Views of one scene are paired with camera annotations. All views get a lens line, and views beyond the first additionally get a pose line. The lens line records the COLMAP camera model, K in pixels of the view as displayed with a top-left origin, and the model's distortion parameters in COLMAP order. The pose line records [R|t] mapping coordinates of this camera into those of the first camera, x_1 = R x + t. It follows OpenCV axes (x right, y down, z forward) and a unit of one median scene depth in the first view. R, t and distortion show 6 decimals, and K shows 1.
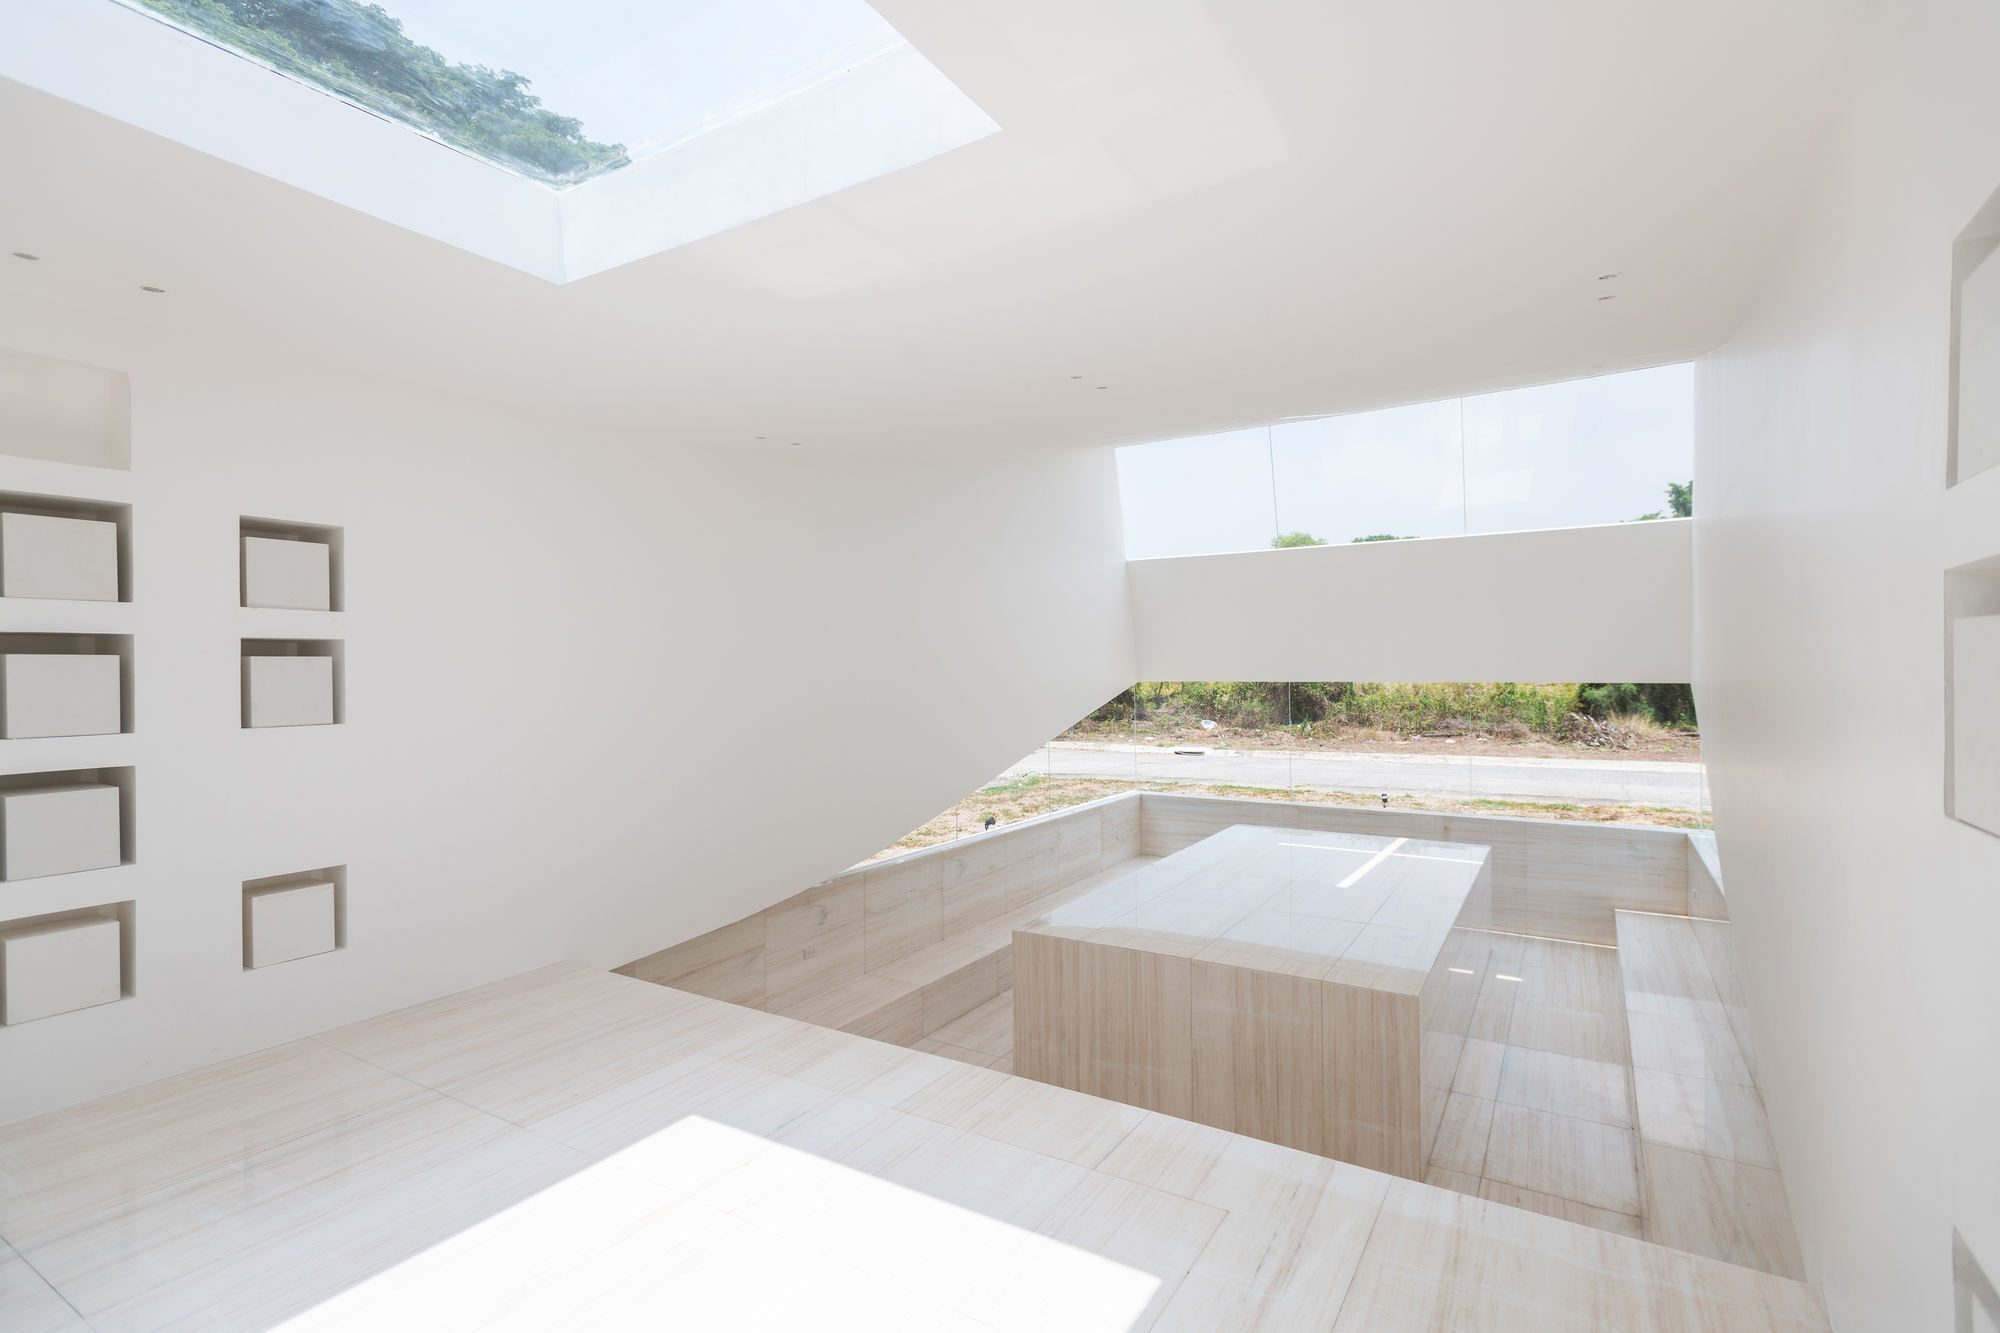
lens RADIAL K [[943.6, 0, 1000.0], [0, 943.6, 666.5], [0, 0, 1]] dist [0.007366, -0.000061]
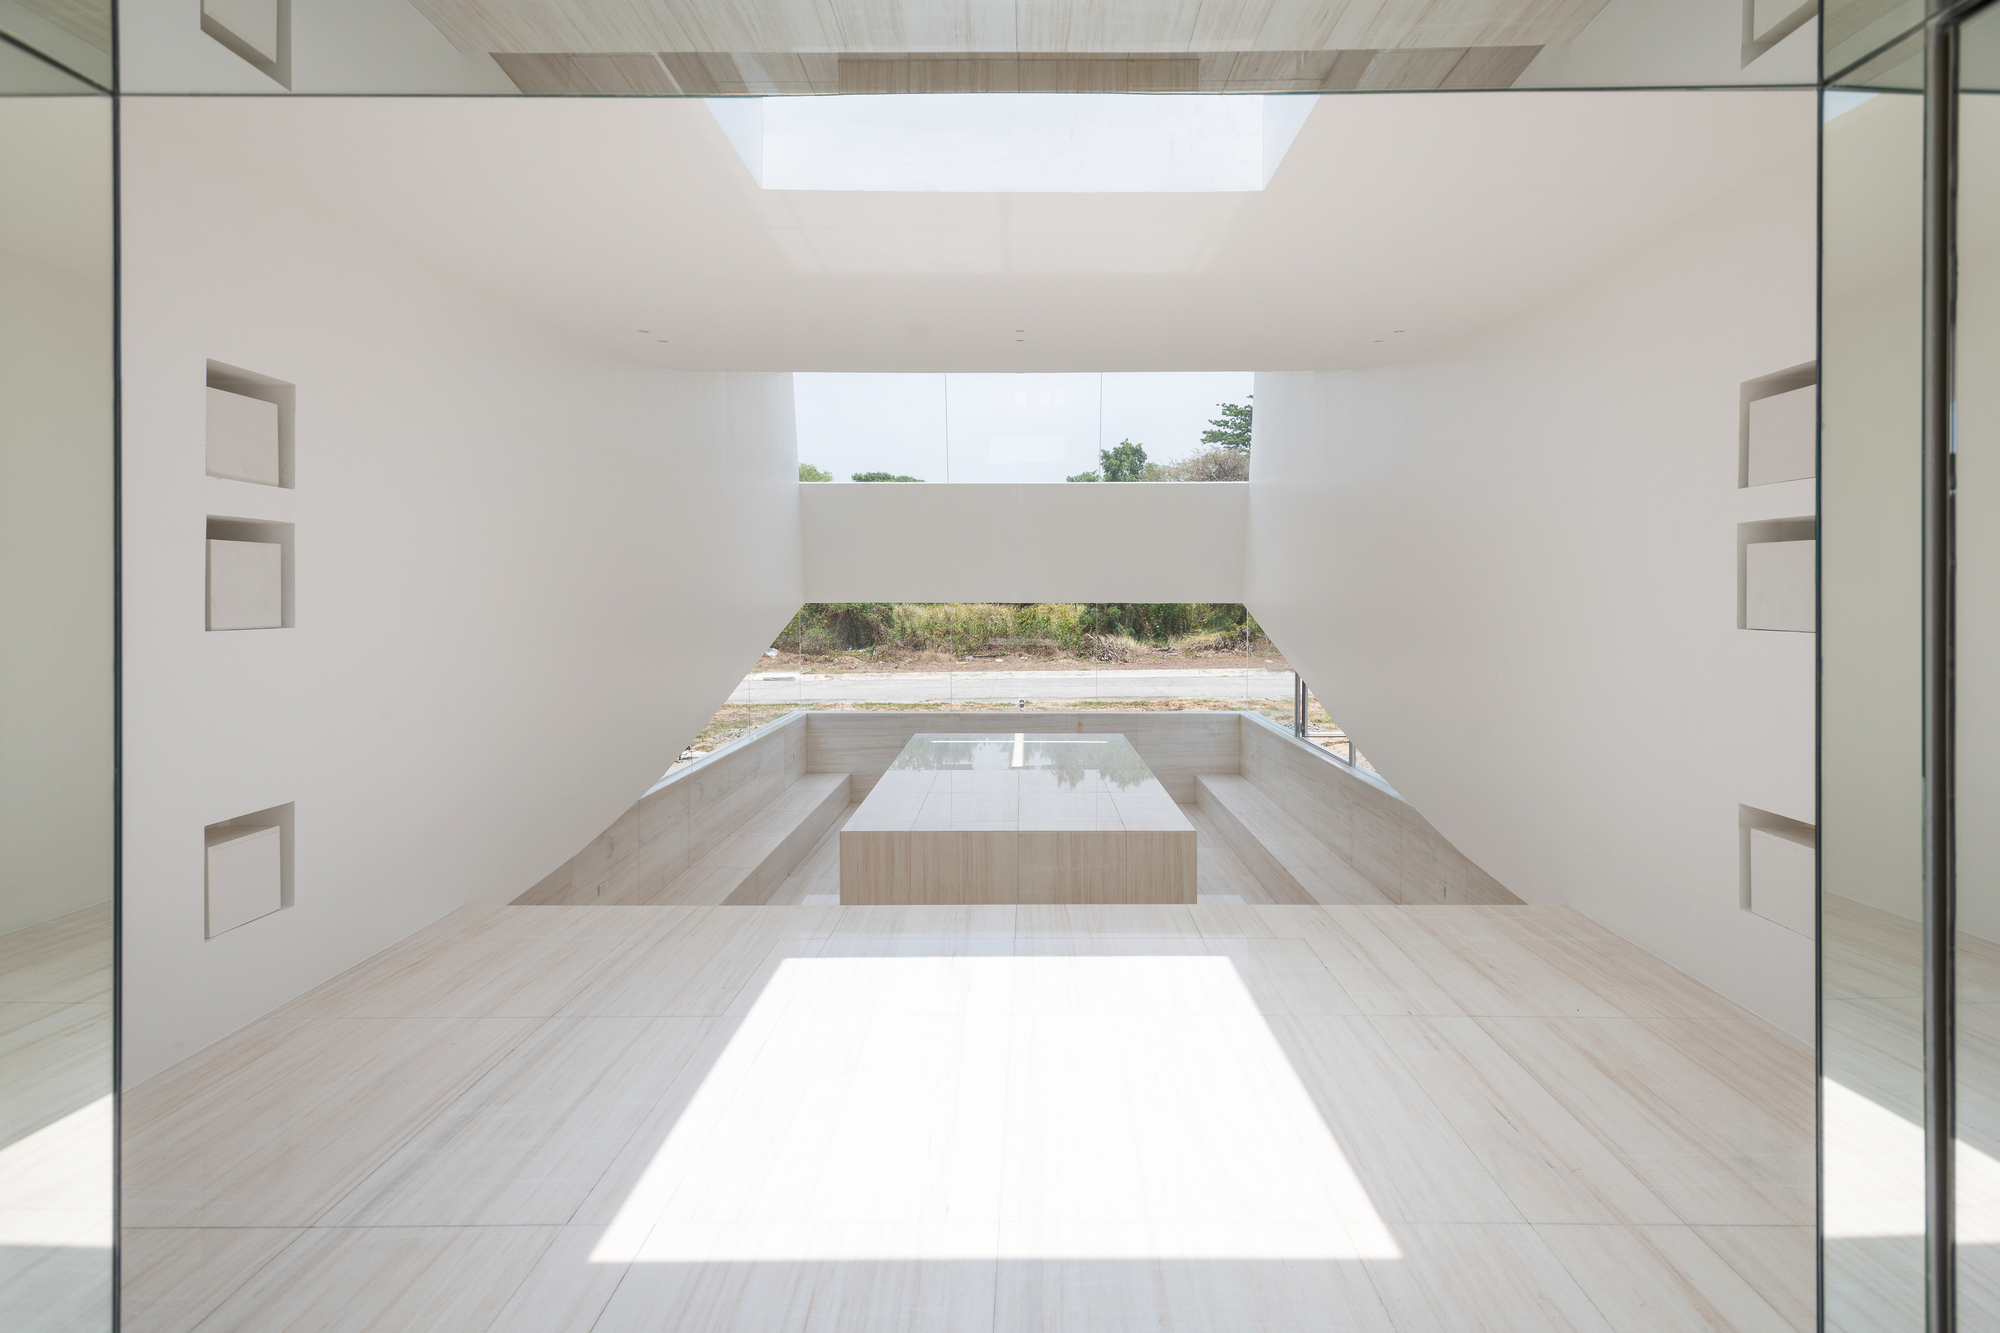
lens RADIAL K [[990.3, 0, 997.0], [0, 990.3, 600.7], [0, 0, 1]] dist [0.000815, -0.000197]
pose [[0.849013, 0.004901, 0.528349, -0.315949], [-0.005314, 0.999986, -0.000738, 0.017445], [-0.528345, -0.002181, 0.849027, -0.017380]]
